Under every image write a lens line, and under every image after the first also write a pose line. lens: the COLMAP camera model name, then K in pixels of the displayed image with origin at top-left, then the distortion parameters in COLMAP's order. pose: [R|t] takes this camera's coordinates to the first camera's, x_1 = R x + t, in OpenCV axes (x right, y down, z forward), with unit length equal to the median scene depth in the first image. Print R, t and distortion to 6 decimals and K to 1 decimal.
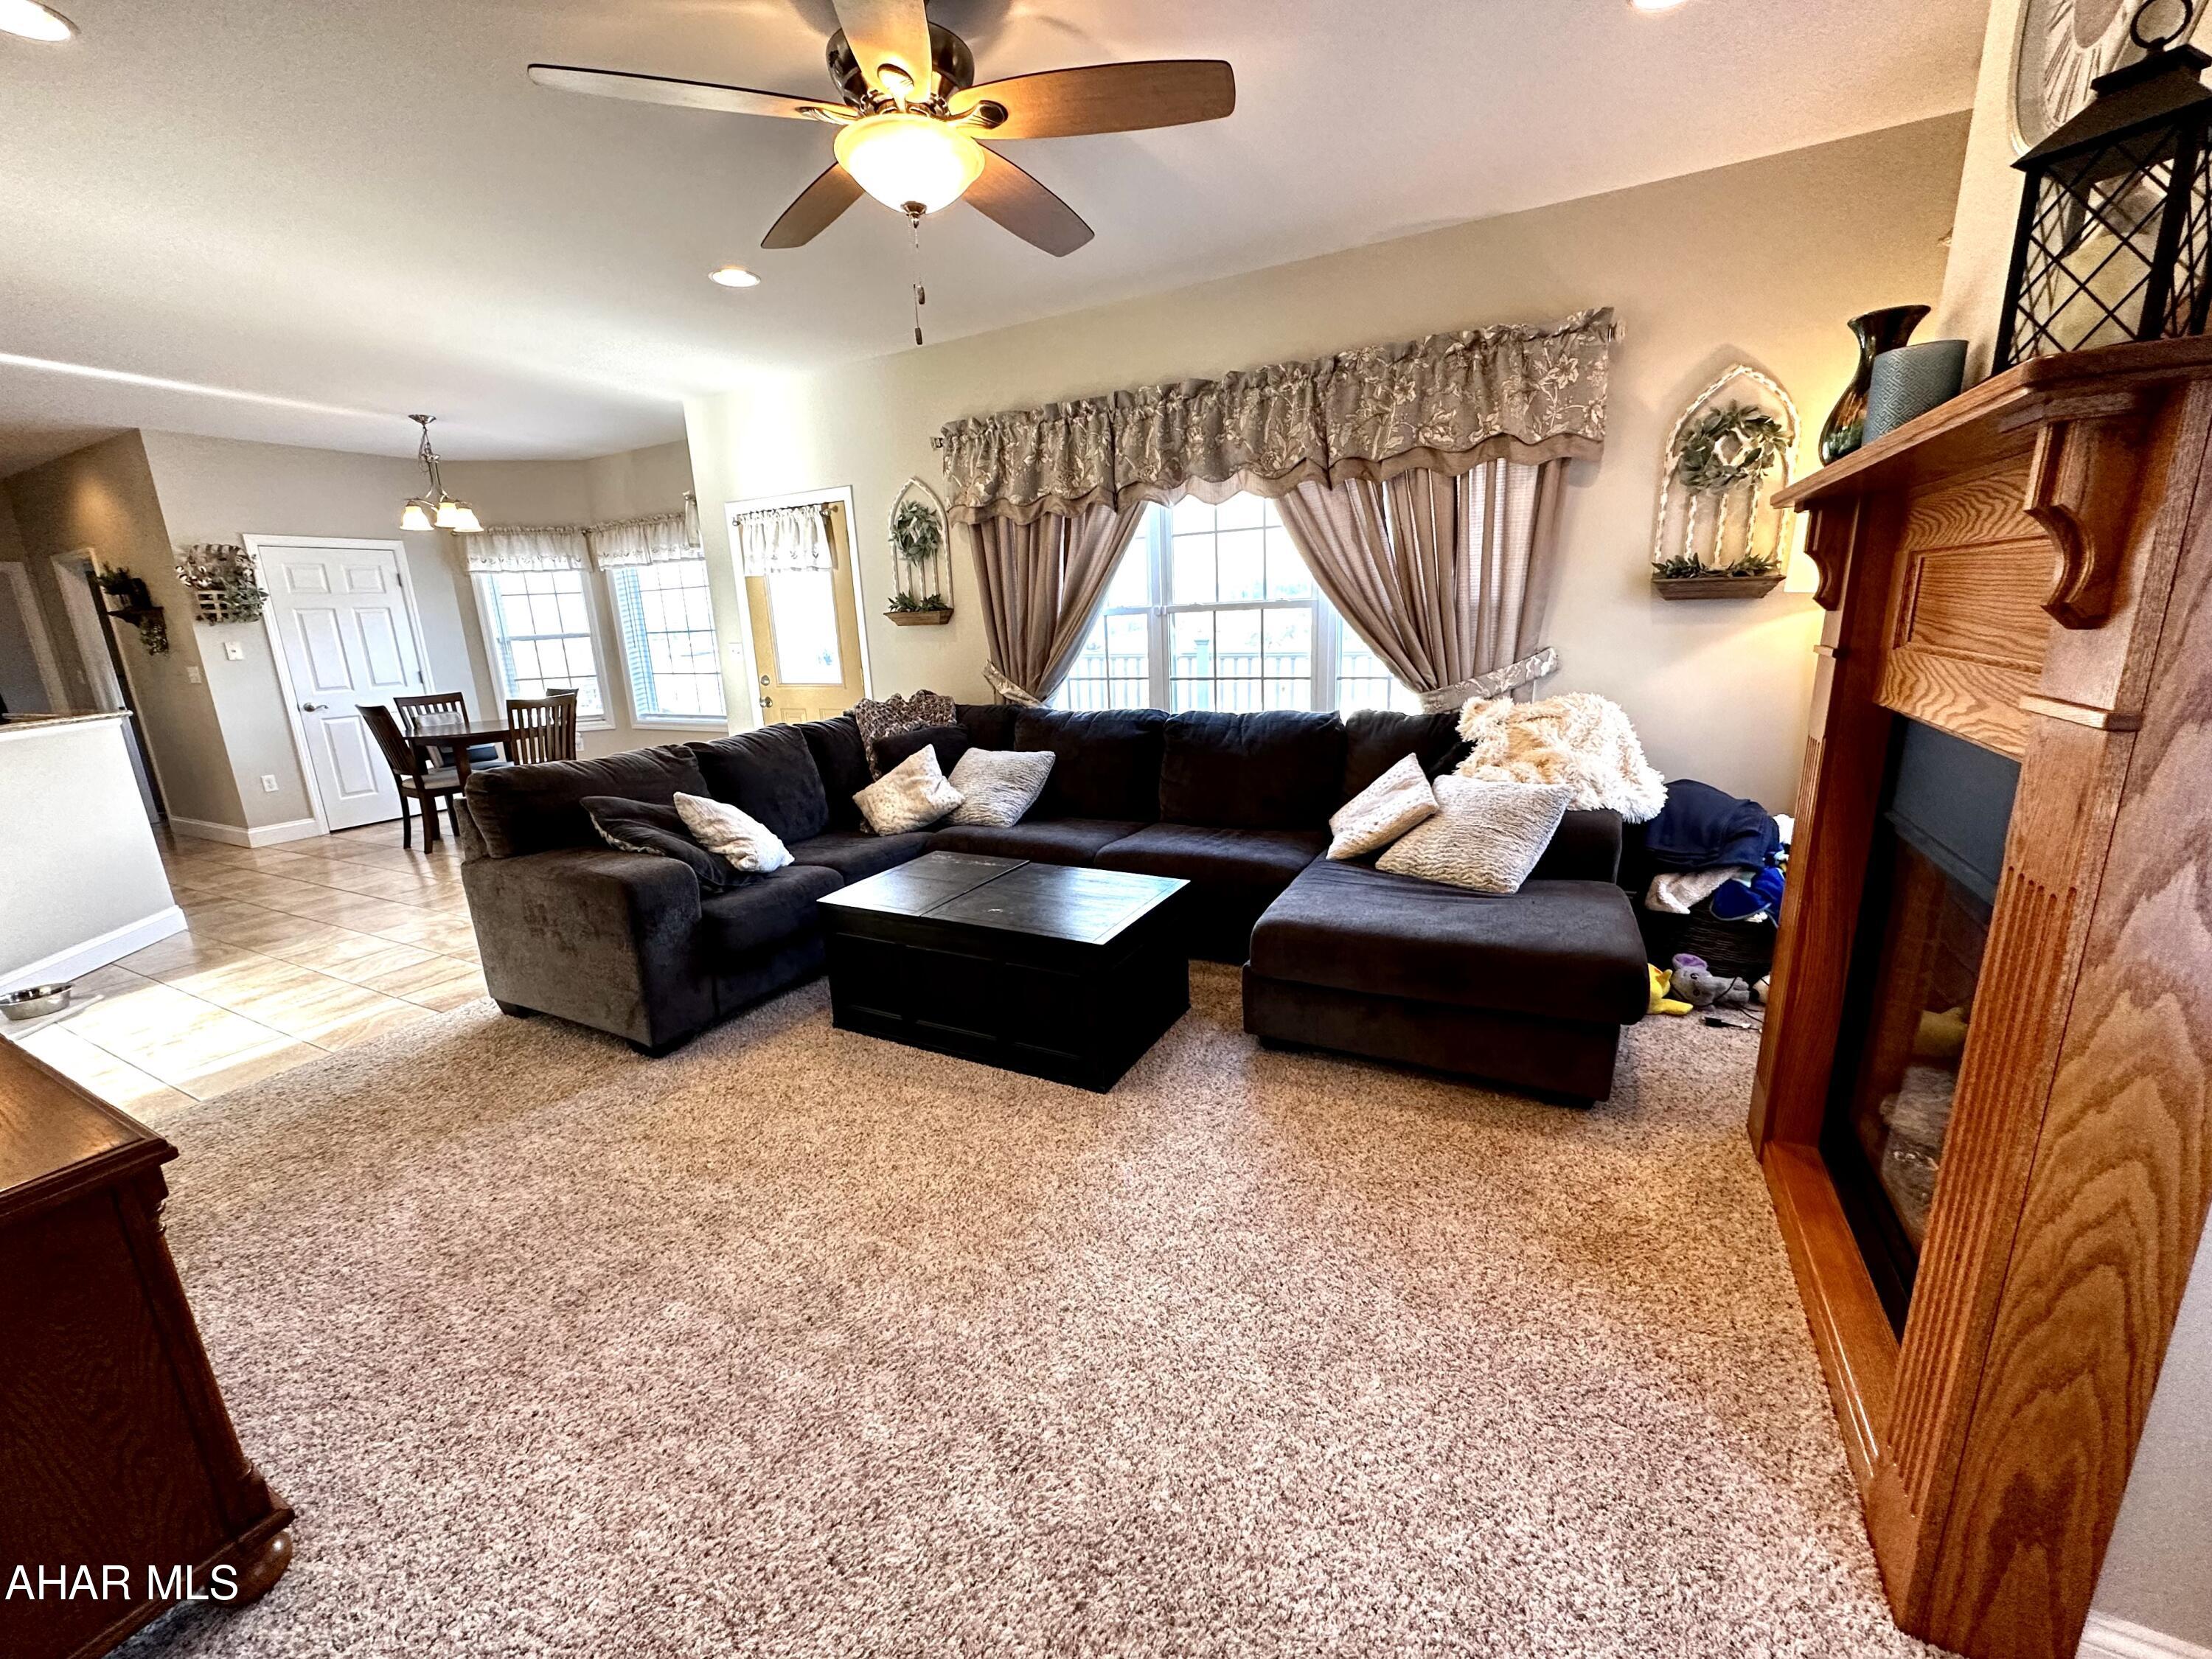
lens RADIAL K [[882.5, 0, 1102.2], [0, 882.5, 827.2], [0, 0, 1]] dist [-0.003813, 0.000870]
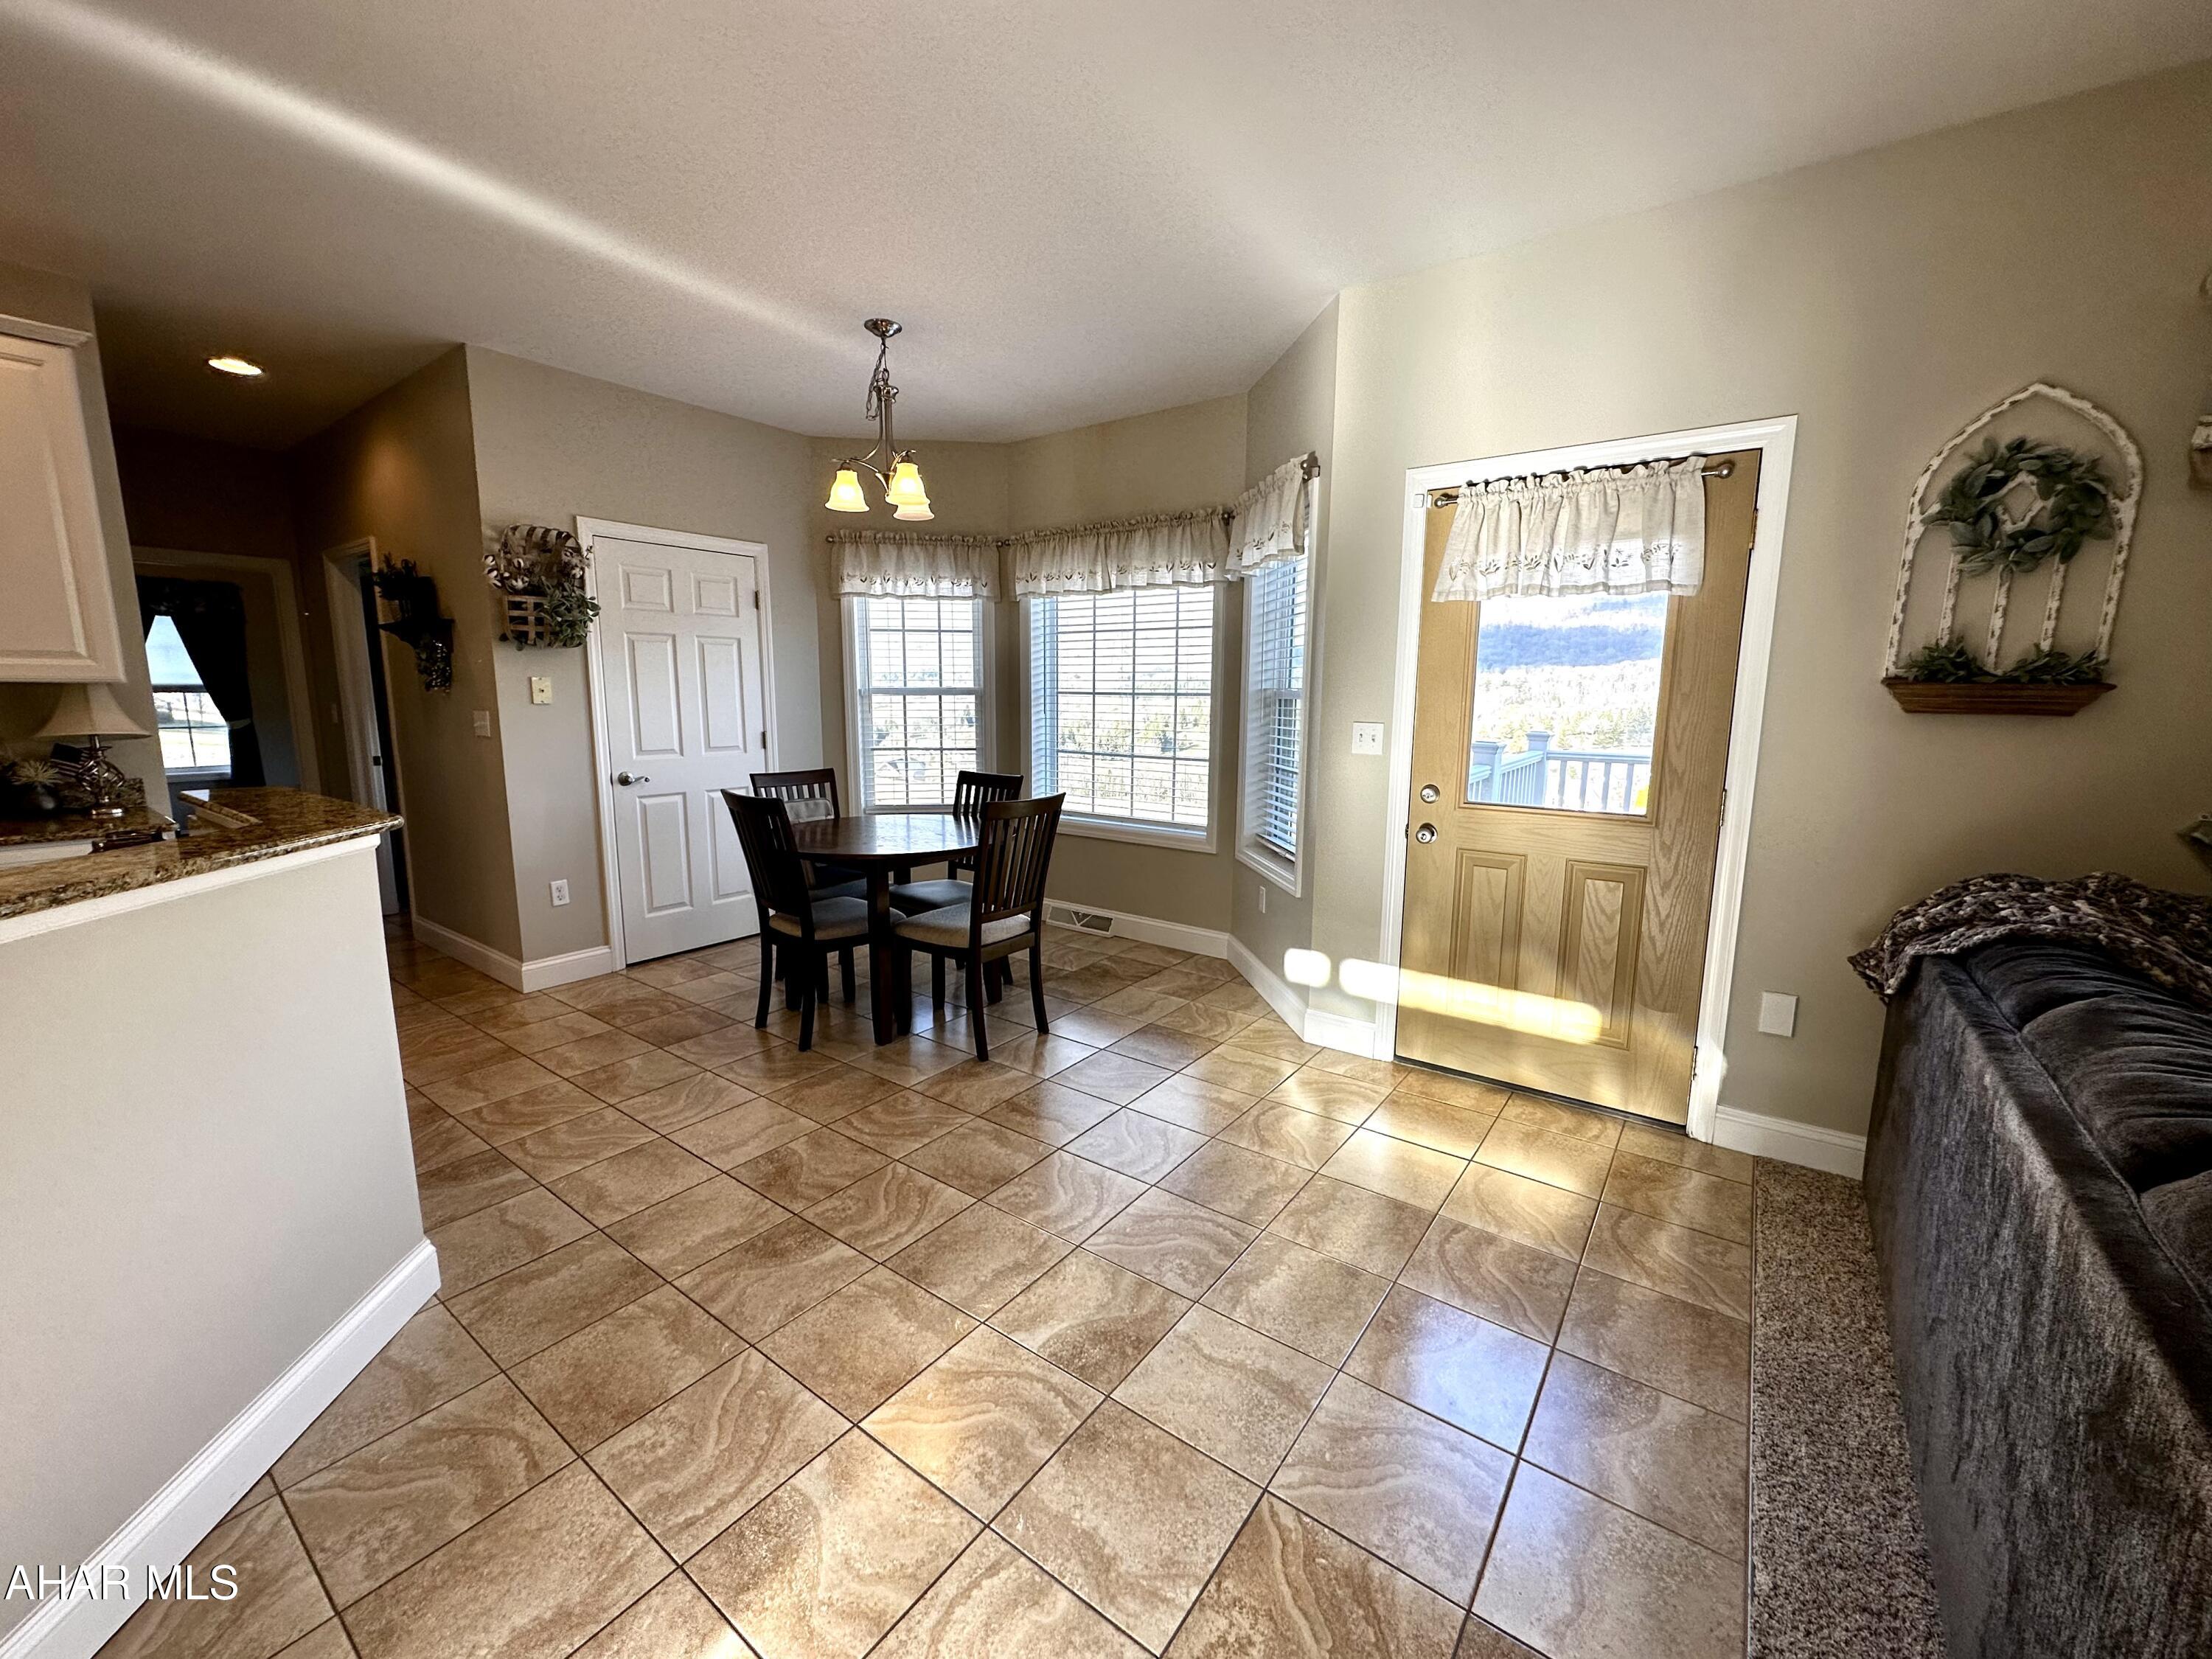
lens RADIAL K [[882.5, 0, 1104.0], [0, 882.5, 826.5], [0, 0, 1]] dist [-0.003813, 0.000870]
pose [[0.987874, 0.070407, -0.138377, -0.697312], [-0.081334, 0.993864, -0.074962, -0.124288], [0.132250, 0.085308, 0.987539, 0.612794]]
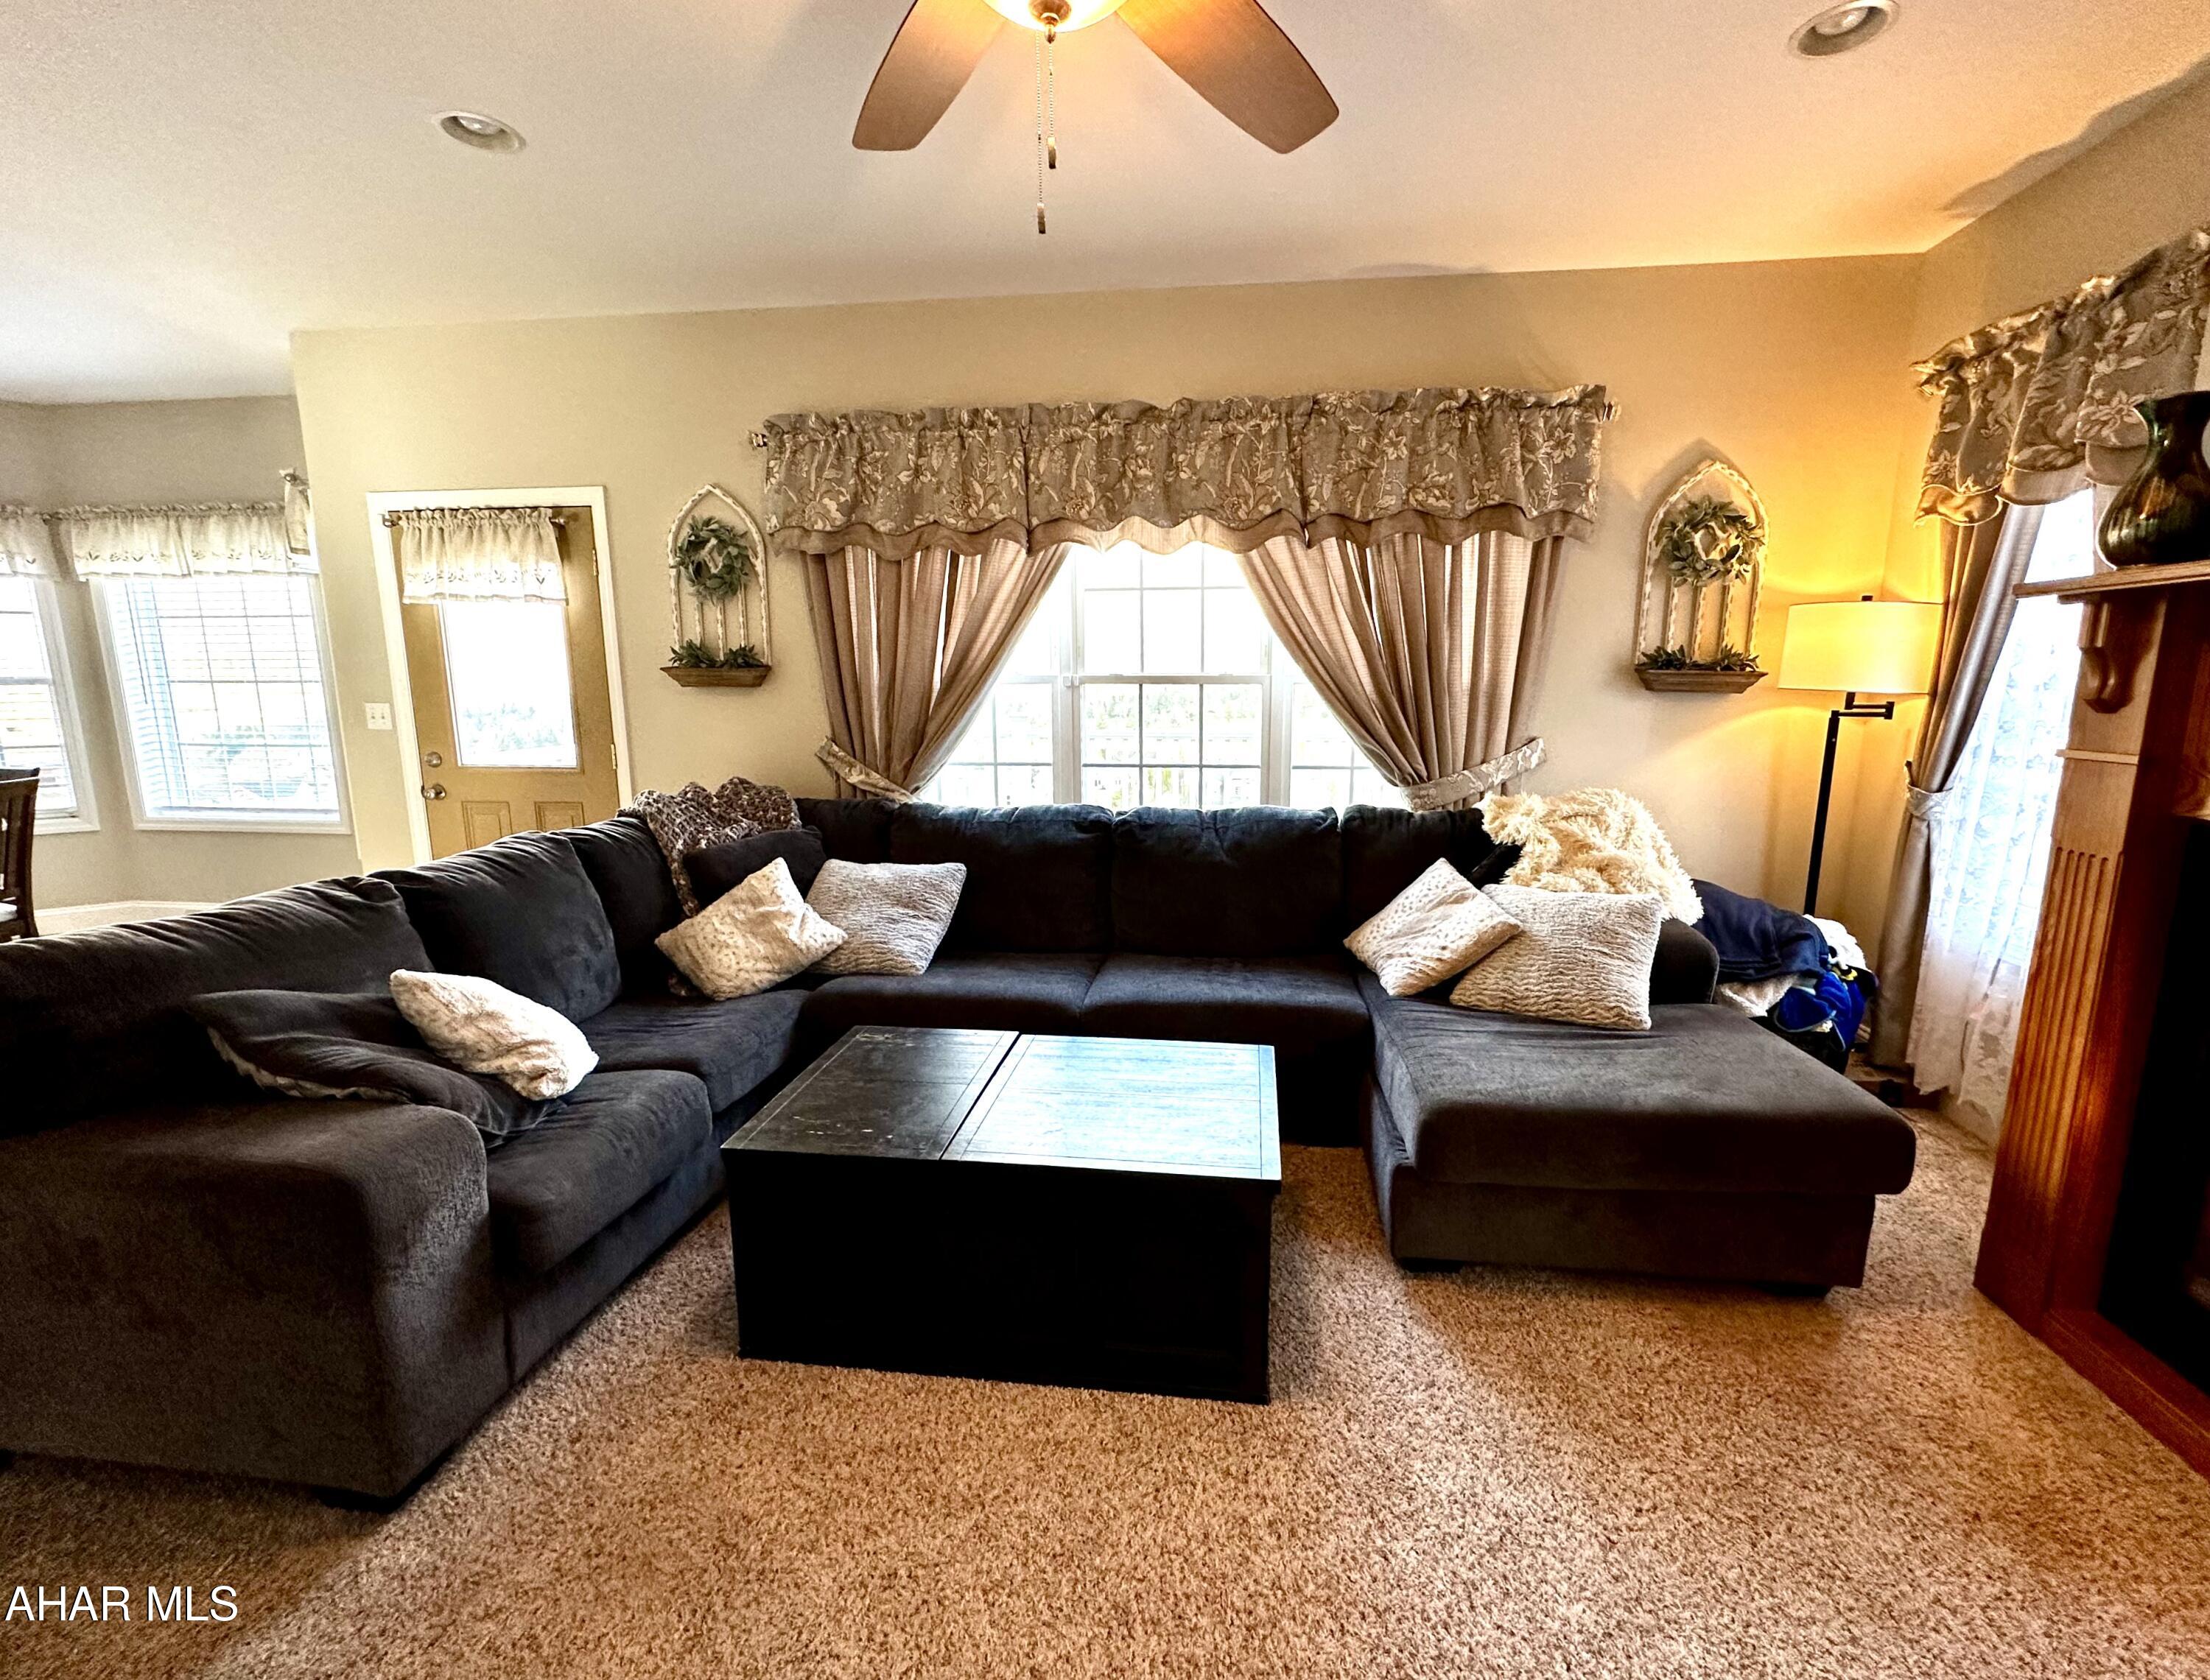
lens RADIAL K [[941.0, 0, 1141.6], [0, 941.0, 836.2], [0, 0, 1]] dist [-0.002735, 0.000177]
pose [[0.929657, -0.020209, 0.367871, -0.205839], [0.049493, 0.996294, -0.070343, -0.045717], [-0.365086, 0.083602, 0.927212, 0.216534]]
